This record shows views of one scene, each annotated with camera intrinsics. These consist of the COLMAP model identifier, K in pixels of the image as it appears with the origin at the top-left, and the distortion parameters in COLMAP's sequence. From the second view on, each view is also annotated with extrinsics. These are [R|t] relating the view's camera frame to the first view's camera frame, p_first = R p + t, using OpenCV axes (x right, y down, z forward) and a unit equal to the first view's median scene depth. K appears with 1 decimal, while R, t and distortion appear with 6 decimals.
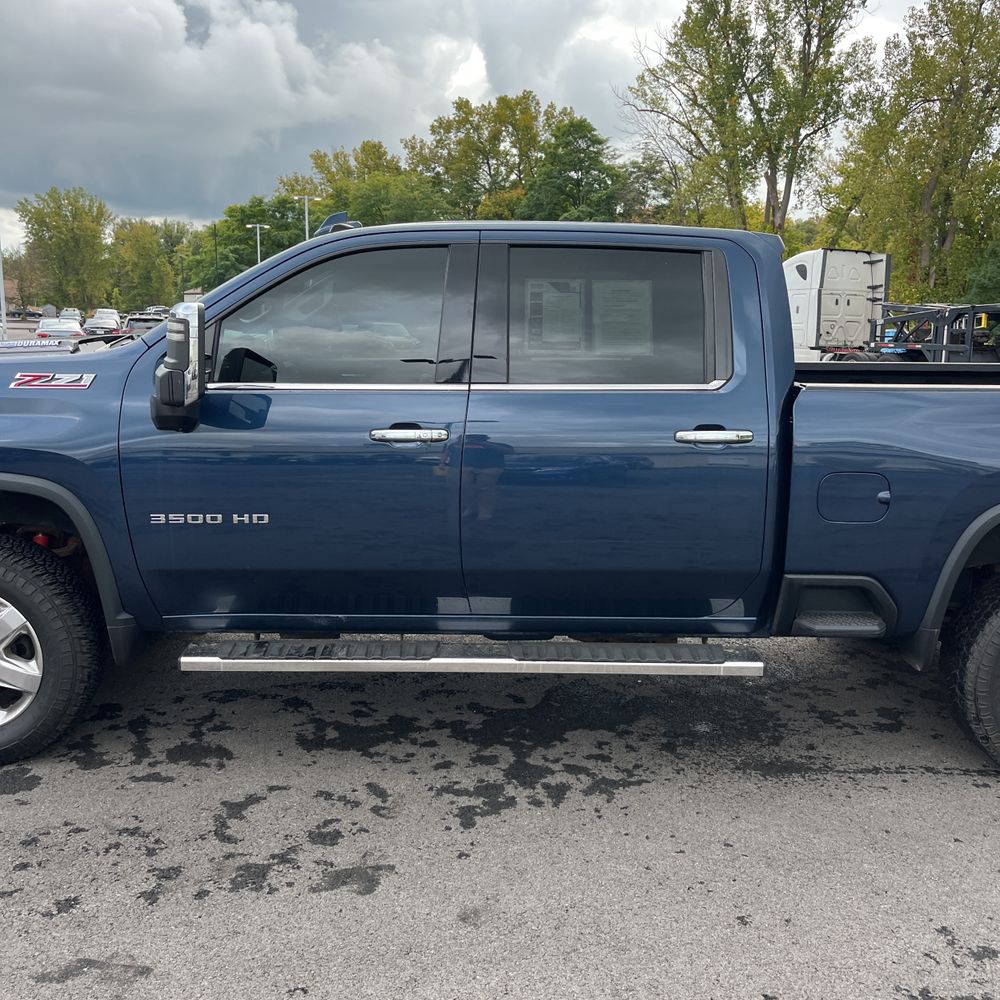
lens RADIAL K [[1007.7, 0, 491.5], [0, 1007.7, 497.3], [0, 0, 1]] dist [0.018559, 0.000000]
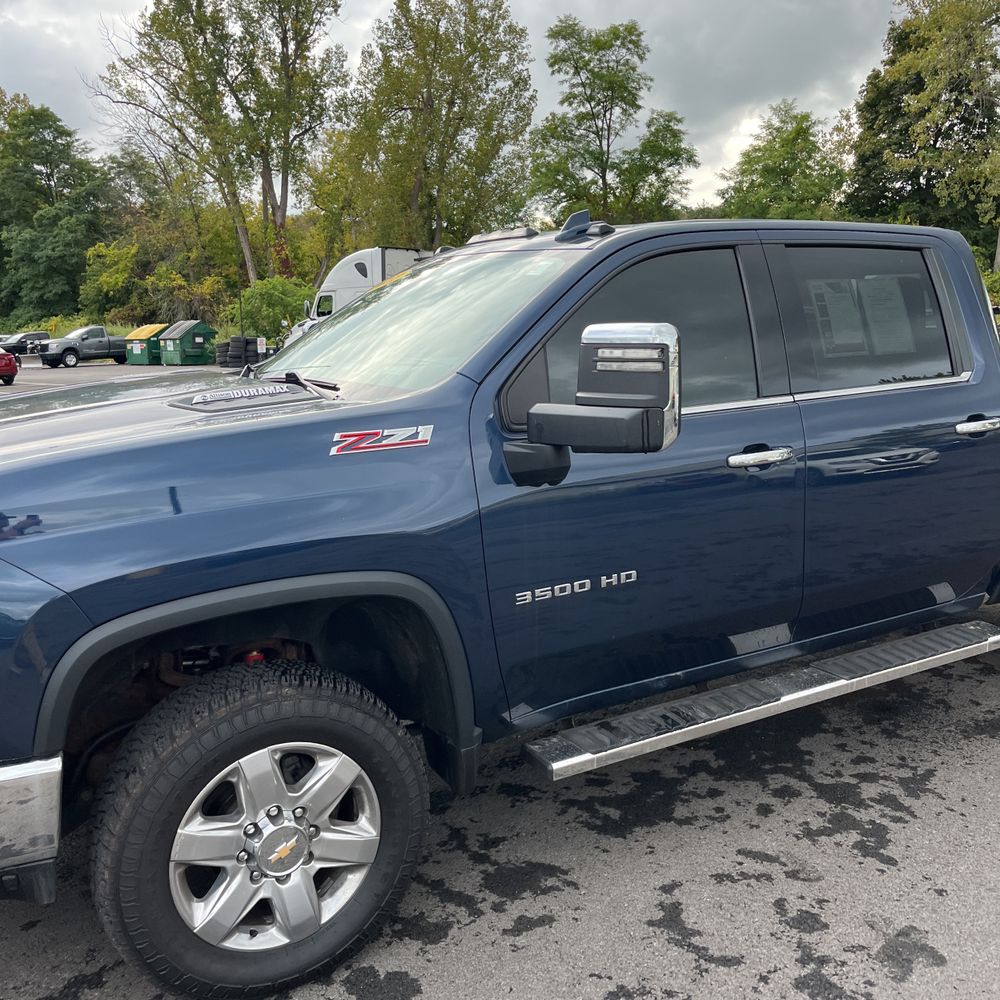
lens RADIAL K [[1007.7, 0, 495.2], [0, 1007.7, 494.2], [0, 0, 1]] dist [0.018559, 0.000000]
pose [[0.874577, -0.128445, 0.467566, -0.039404], [0.129232, 0.991144, 0.030549, -0.004805], [-0.467349, 0.033707, 0.883430, 0.017367]]
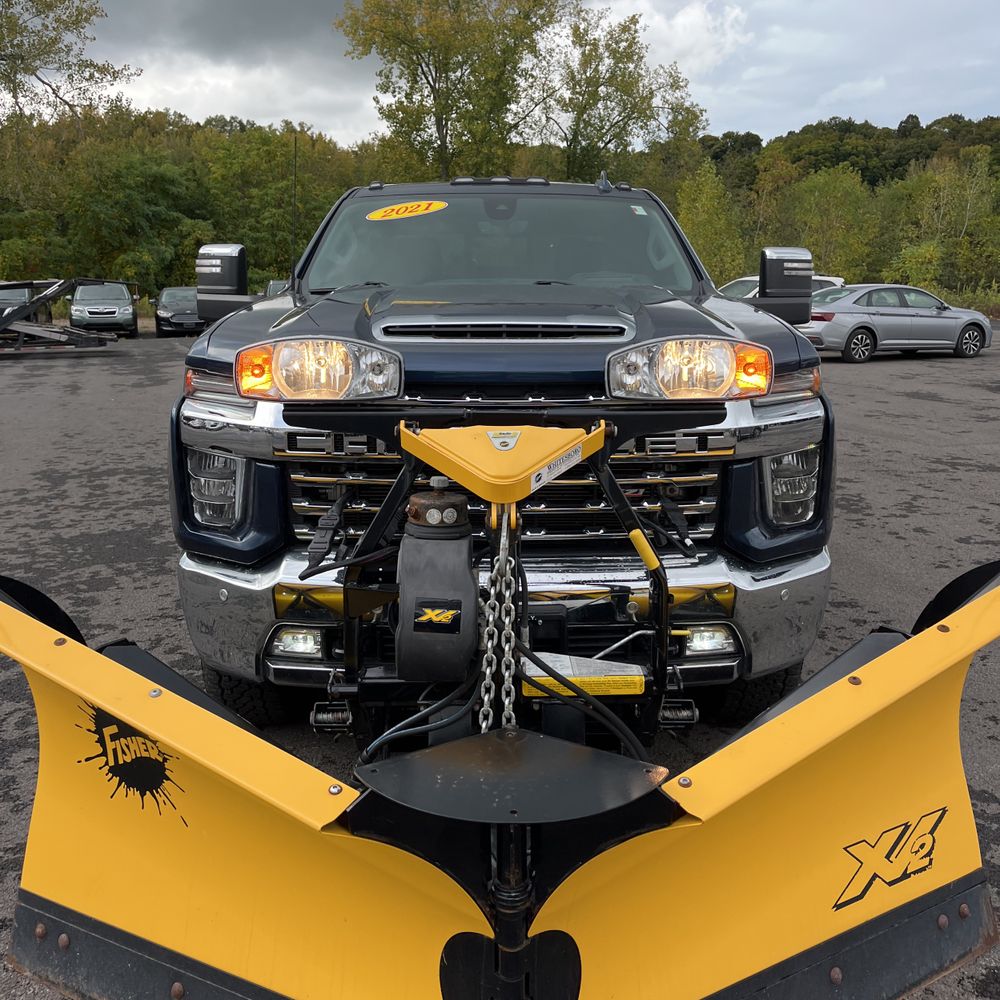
lens RADIAL K [[1007.7, 0, 509.5], [0, 1007.7, 496.4], [0, 0, 1]] dist [0.018559, 0.000000]
pose [[-0.009574, -0.227776, 0.973666, -0.085239], [0.179433, 0.957515, 0.225762, -0.012337], [-0.983724, 0.176869, 0.031703, 0.069358]]
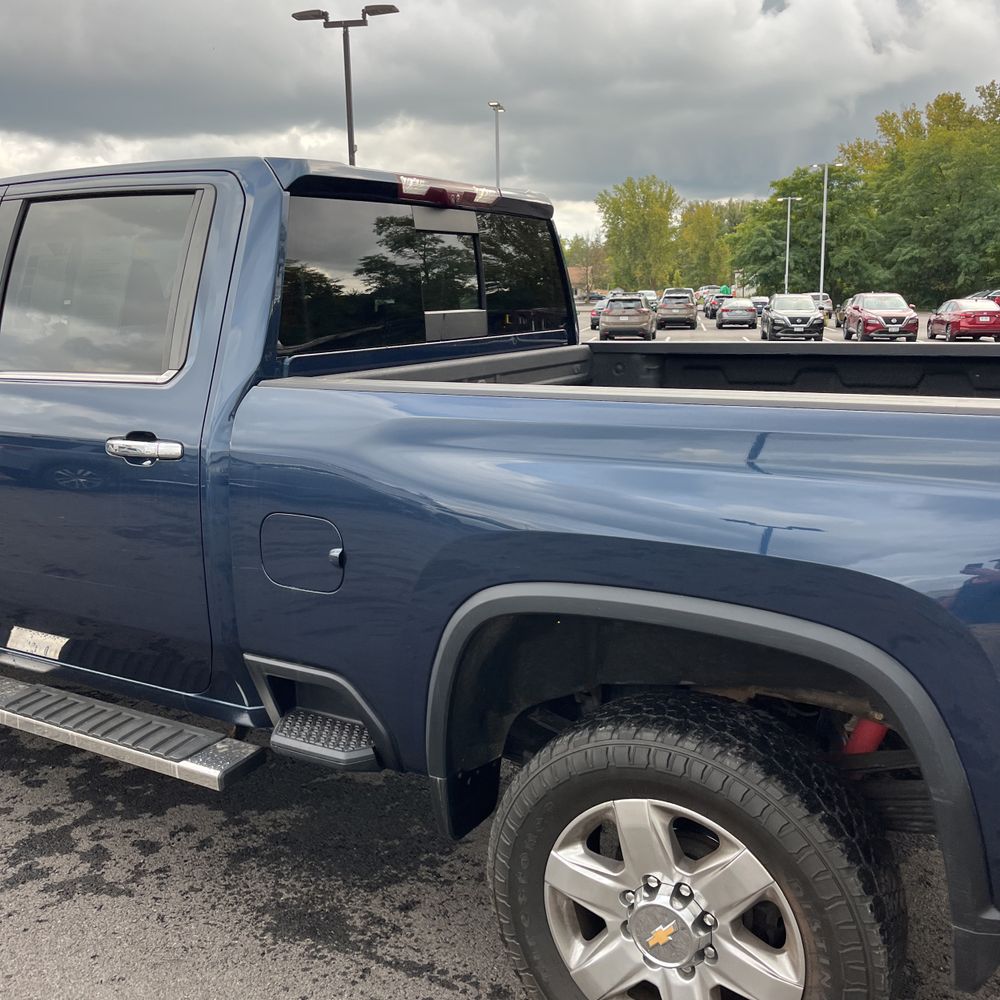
lens RADIAL K [[1007.7, 0, 499.2], [0, 1007.7, 494.6], [0, 0, 1]] dist [0.018559, 0.000000]
pose [[0.858831, 0.072072, -0.507164, 0.044634], [-0.062438, 0.997399, 0.036005, -0.003850], [0.508440, 0.000744, 0.861097, 0.028153]]
